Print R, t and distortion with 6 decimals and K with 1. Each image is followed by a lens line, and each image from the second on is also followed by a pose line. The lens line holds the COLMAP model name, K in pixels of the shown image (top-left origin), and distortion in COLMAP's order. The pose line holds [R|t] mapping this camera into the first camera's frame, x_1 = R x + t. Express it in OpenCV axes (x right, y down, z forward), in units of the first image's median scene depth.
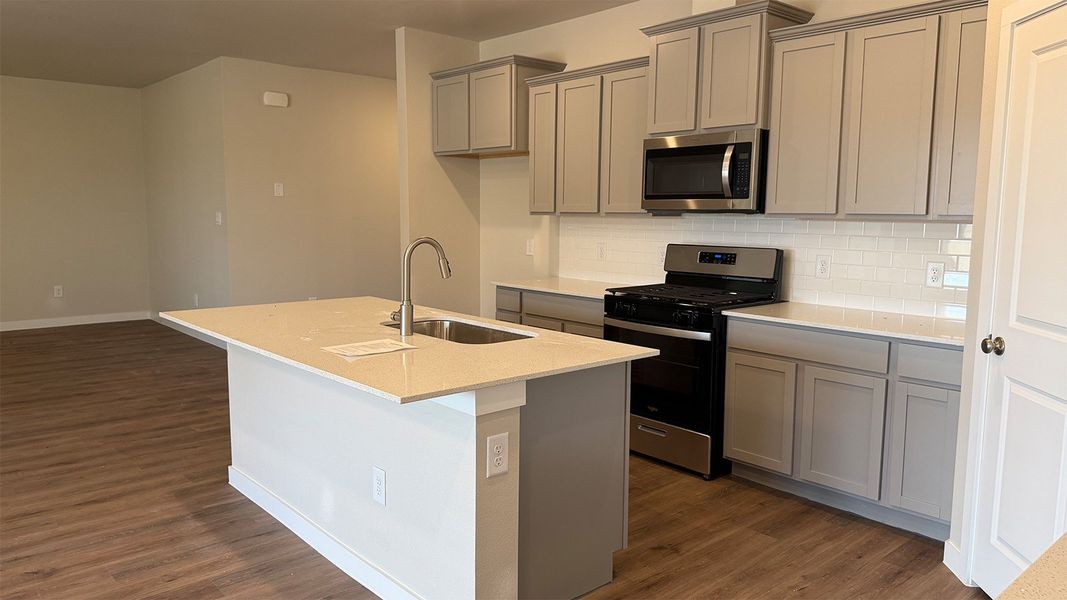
lens RADIAL K [[749.1, 0, 533.5], [0, 749.1, 300.0], [0, 0, 1]] dist [0.067176, -0.087441]
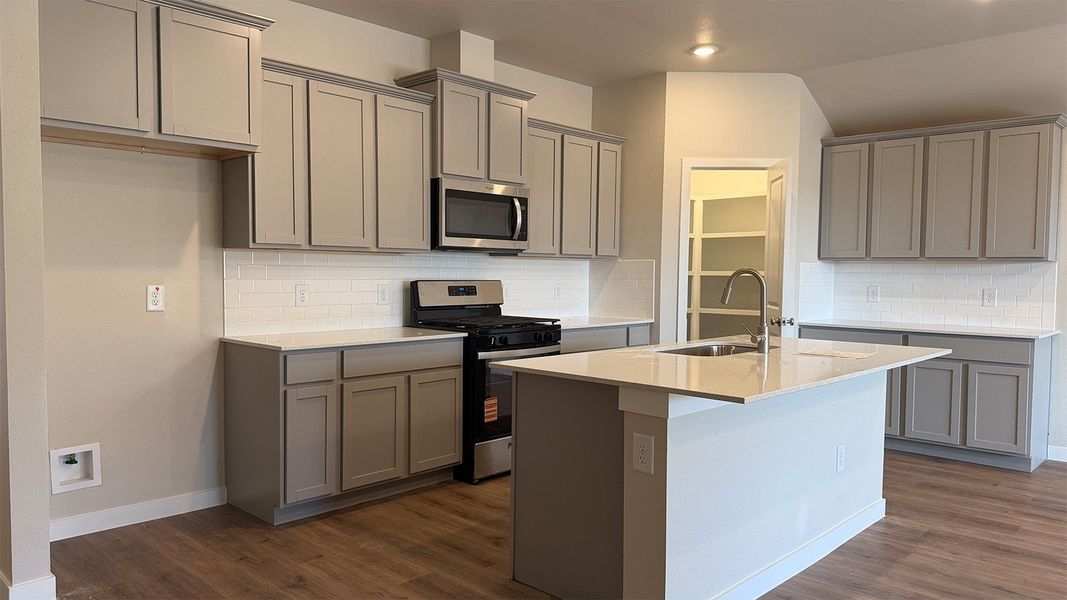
lens RADIAL K [[749.1, 0, 533.5], [0, 749.1, 300.0], [0, 0, 1]] dist [0.067176, -0.087441]
pose [[-0.080312, -0.050645, 0.995482, -1.063999], [0.109199, 0.992250, 0.059291, -0.115887], [-0.990770, 0.113468, -0.074159, 1.170672]]
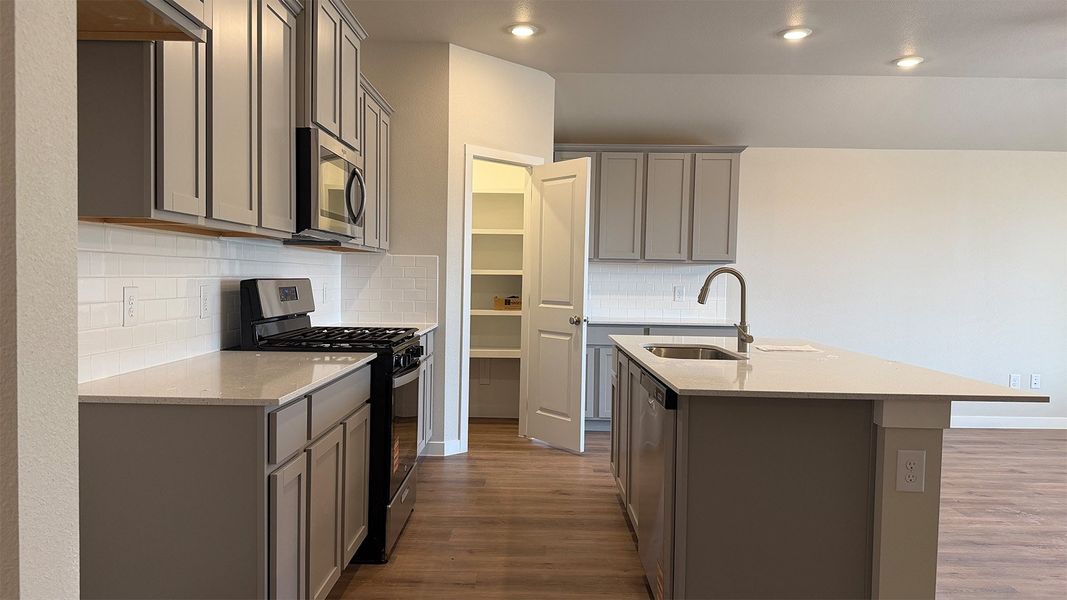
lens RADIAL K [[744.9, 0, 535.0], [0, 744.9, 303.4], [0, 0, 1]] dist [0.217901, -0.328454]
pose [[-0.746683, -0.047530, 0.663479, -0.578390], [0.054609, 0.989697, 0.132356, -0.164260], [-0.662934, 0.135060, -0.736394, 1.696097]]
